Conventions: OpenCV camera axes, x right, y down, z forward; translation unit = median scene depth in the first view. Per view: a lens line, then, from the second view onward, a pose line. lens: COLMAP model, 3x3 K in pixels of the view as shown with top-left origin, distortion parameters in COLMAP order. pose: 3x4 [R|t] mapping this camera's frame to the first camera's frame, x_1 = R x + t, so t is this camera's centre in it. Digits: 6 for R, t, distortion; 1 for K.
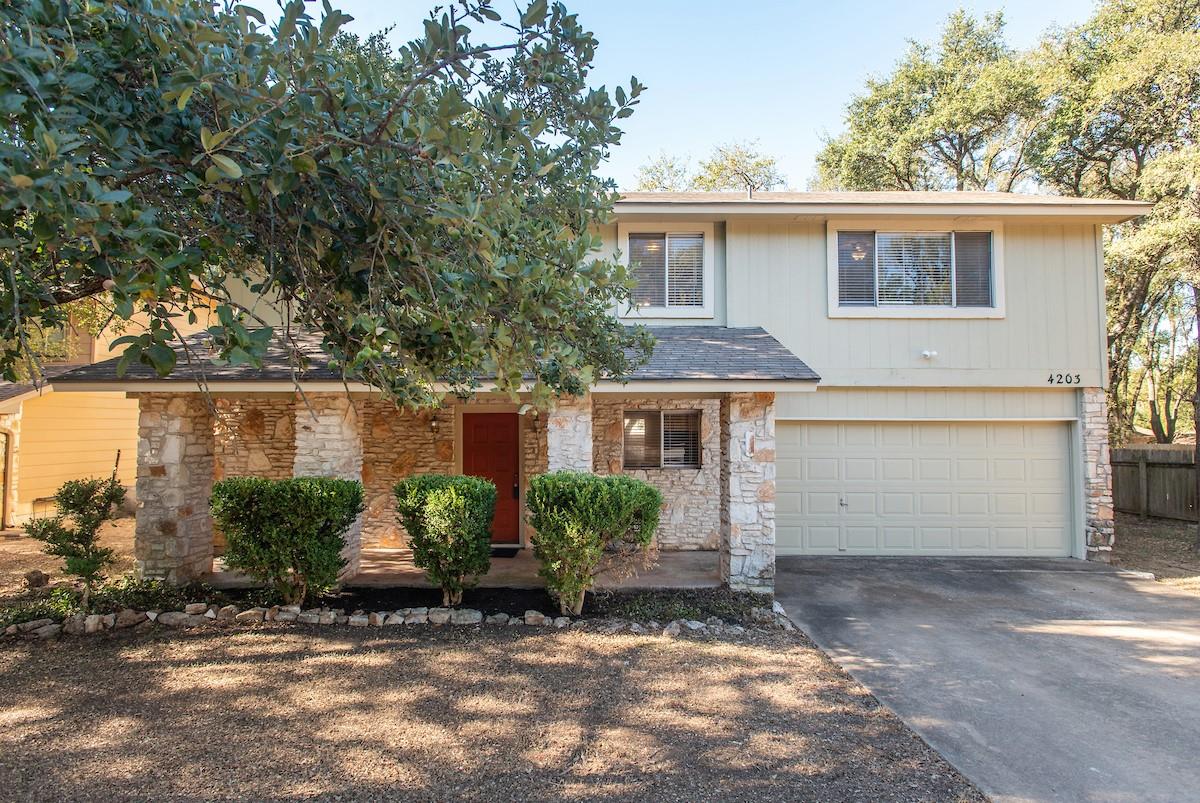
lens RADIAL K [[615.4, 0, 601.3], [0, 615.4, 405.4], [0, 0, 1]] dist [-0.013203, 0.000544]
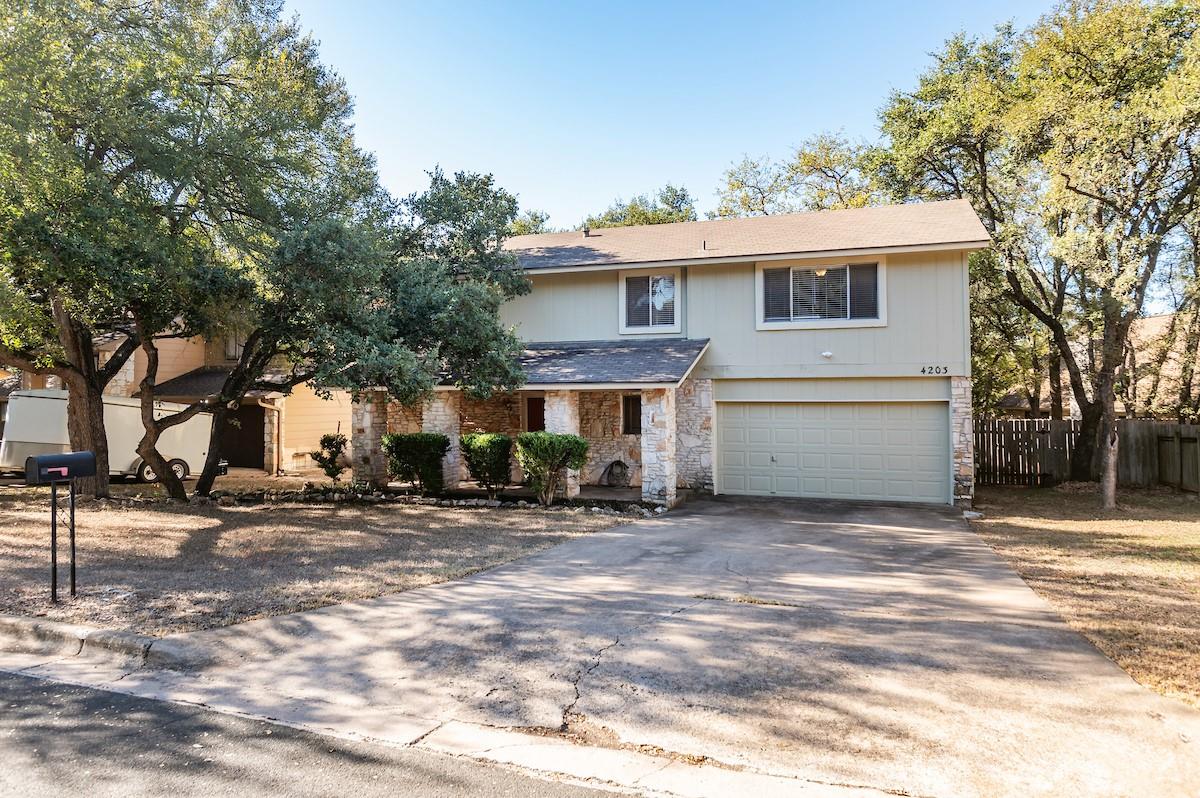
lens RADIAL K [[713.2, 0, 600.0], [0, 713.2, 399.0], [0, 0, 1]] dist [-0.001108, -0.000388]
pose [[0.952134, -0.005939, -0.305625, 0.545202], [0.016596, 0.999341, 0.032284, -0.043288], [0.305231, -0.035811, 0.951605, -0.726995]]
